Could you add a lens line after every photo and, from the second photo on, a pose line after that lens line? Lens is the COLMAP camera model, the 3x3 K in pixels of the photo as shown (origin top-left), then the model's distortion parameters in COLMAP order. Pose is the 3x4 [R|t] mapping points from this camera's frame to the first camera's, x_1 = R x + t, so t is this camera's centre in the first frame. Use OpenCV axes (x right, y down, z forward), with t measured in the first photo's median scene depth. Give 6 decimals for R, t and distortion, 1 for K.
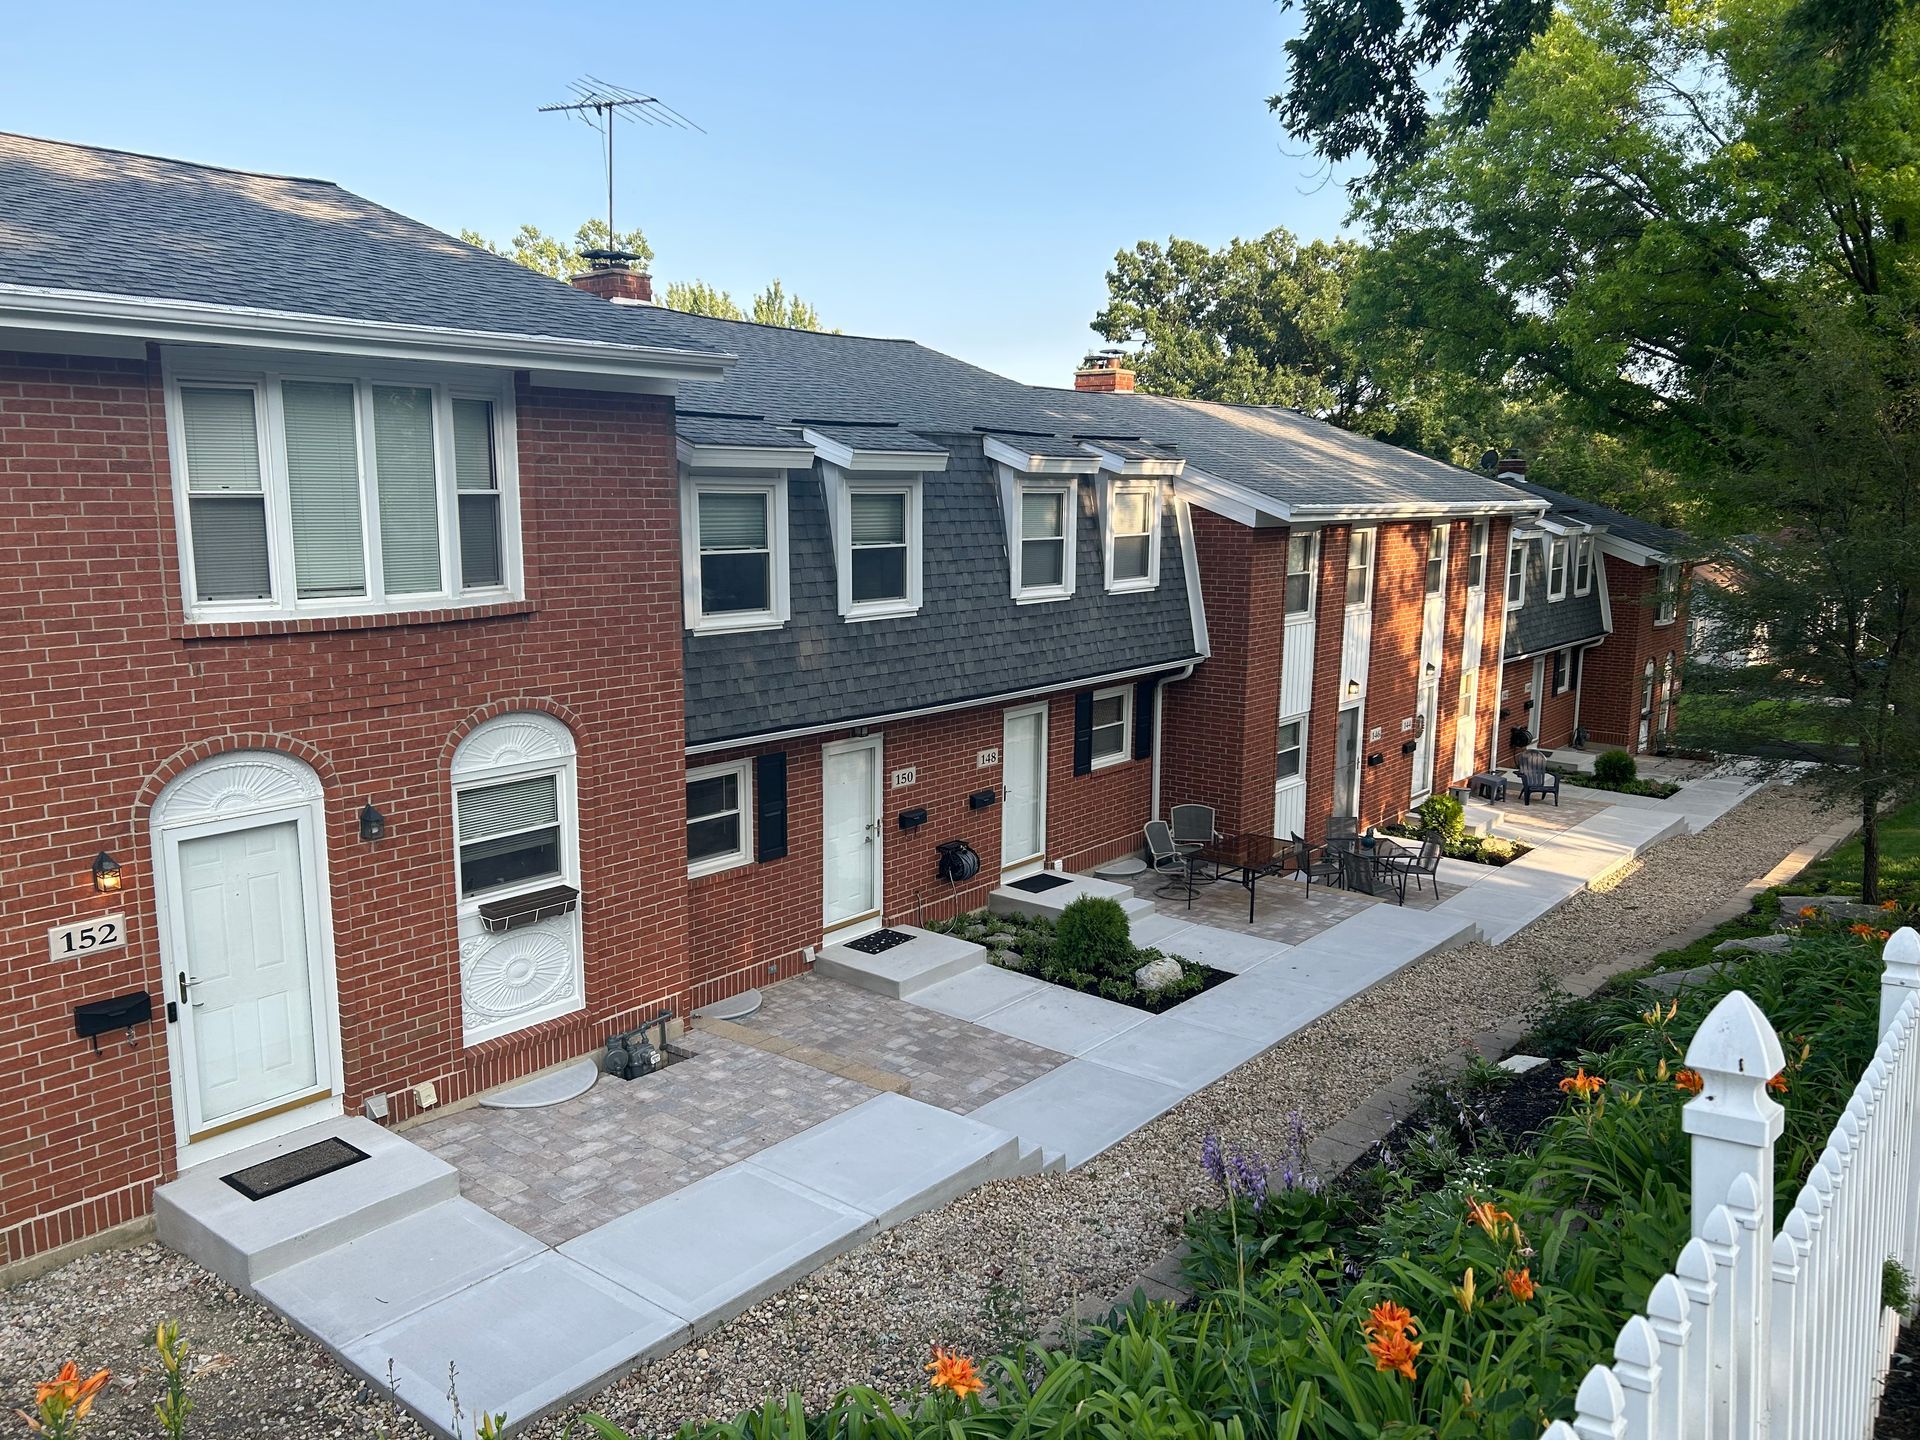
lens RADIAL K [[1461.9, 0, 963.1], [0, 1461.9, 719.3], [0, 0, 1]] dist [0.007426, -0.000760]
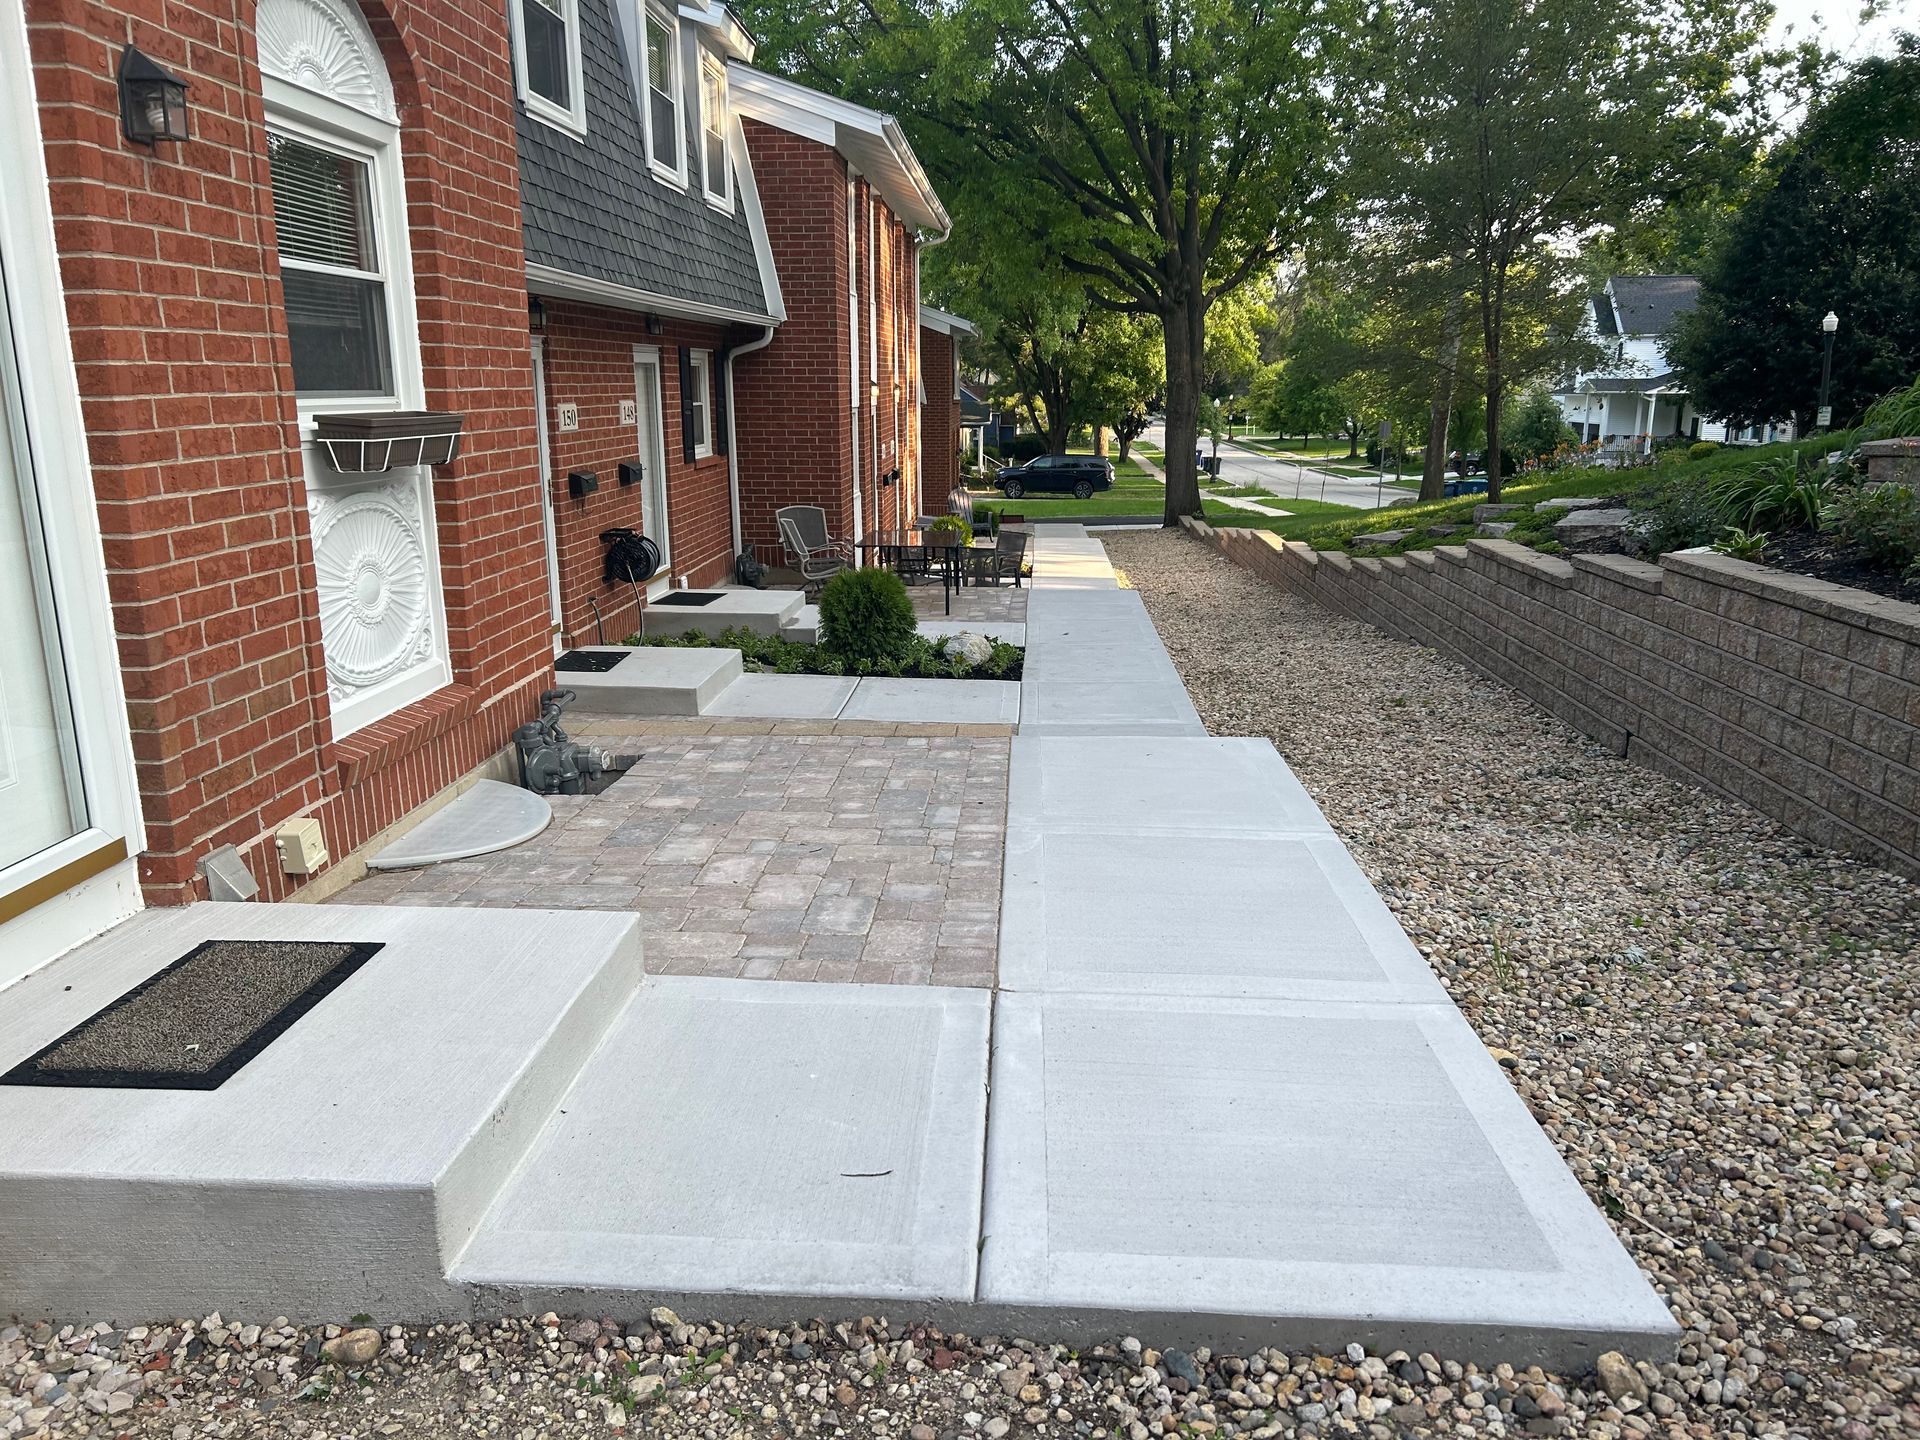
lens RADIAL K [[1461.9, 0, 962.6], [0, 1461.9, 728.6], [0, 0, 1]] dist [0.007426, -0.000760]
pose [[0.810279, -0.146310, 0.567487, -0.446304], [0.108116, 0.989033, 0.100620, 0.201616], [-0.575985, -0.020176, 0.817211, 0.549009]]
